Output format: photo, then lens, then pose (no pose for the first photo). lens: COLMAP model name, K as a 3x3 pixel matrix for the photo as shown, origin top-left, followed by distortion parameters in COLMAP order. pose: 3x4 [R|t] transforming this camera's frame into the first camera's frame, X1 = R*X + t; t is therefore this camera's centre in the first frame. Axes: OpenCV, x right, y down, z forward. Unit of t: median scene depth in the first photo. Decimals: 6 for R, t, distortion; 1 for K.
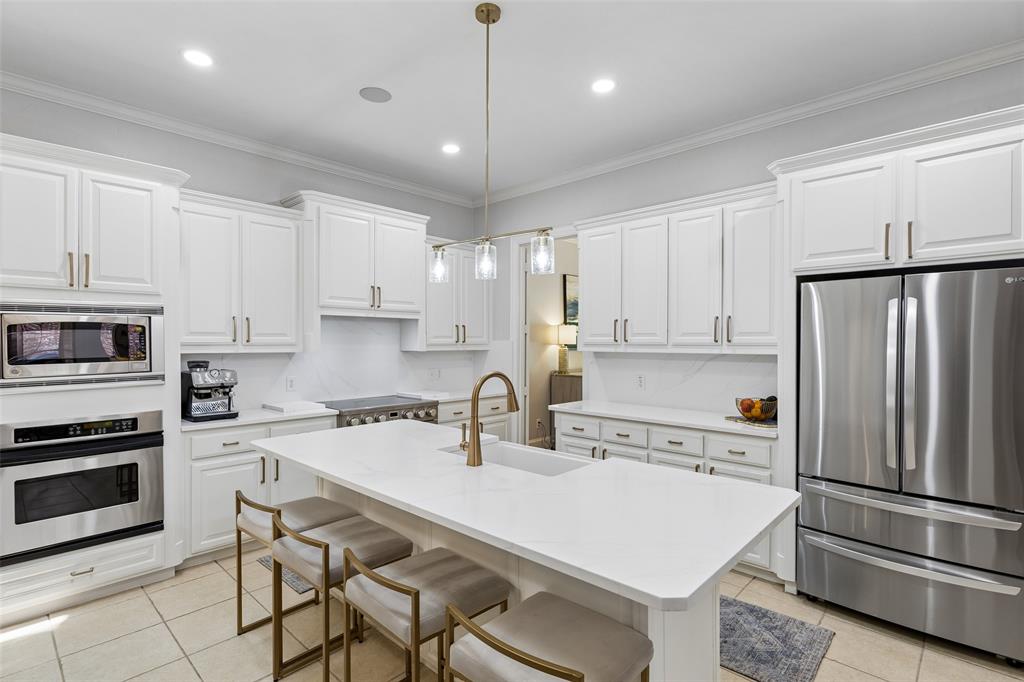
lens RADIAL K [[489.3, 0, 516.7], [0, 489.3, 341.7], [0, 0, 1]] dist [-0.020569, 0.000804]
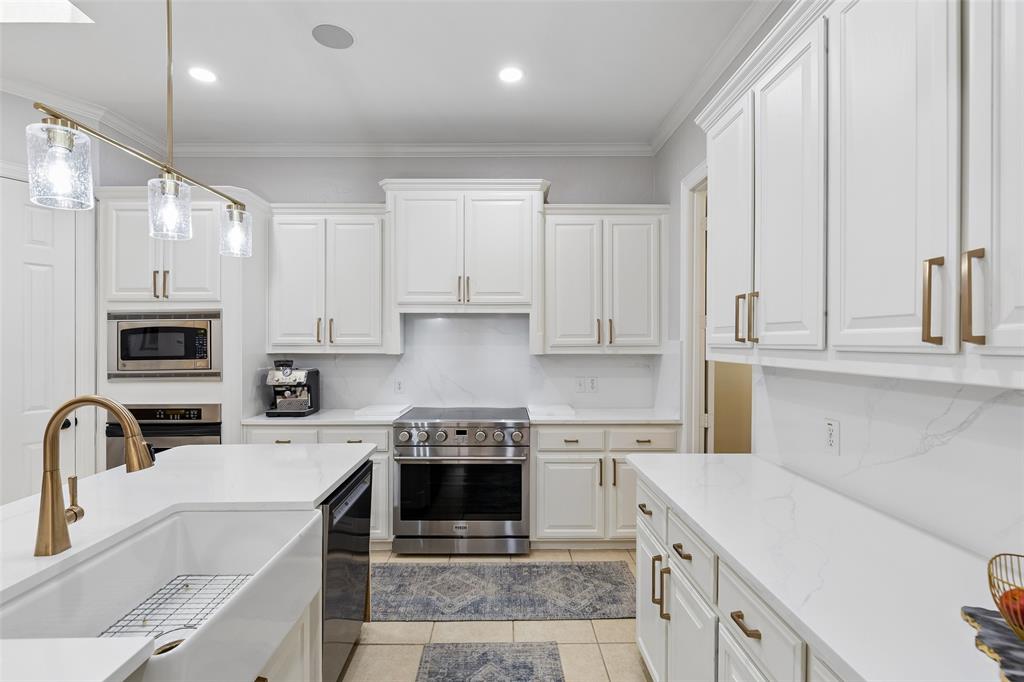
lens RADIAL K [[473.8, 0, 512.0], [0, 473.8, 341.0], [0, 0, 1]] dist [-0.003326, 0.000448]
pose [[0.689896, -0.002235, -0.723905, 0.546288], [0.001161, 0.999997, -0.001981, -0.000633], [0.723908, 0.000526, 0.689896, 0.761796]]
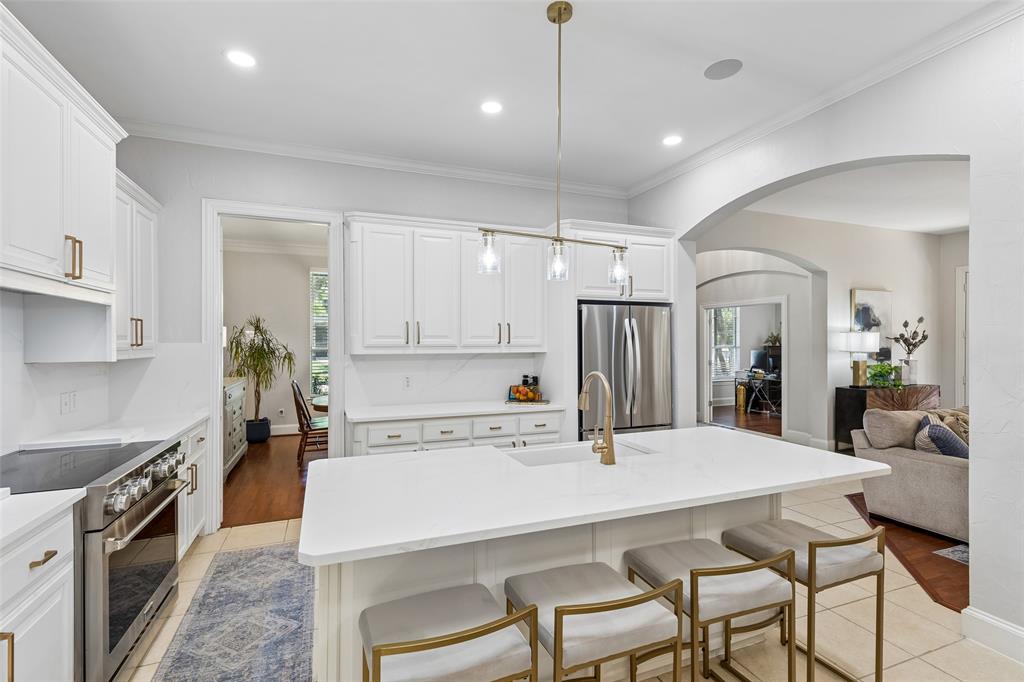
lens RADIAL K [[457.2, 0, 508.5], [0, 457.2, 339.1], [0, 0, 1]] dist [0.007087, -0.000802]
pose [[0.436485, 0.007691, 0.899679, -0.796656], [0.003618, 0.999940, -0.010303, 0.002057], [-0.899704, 0.007752, 0.436431, 0.577017]]
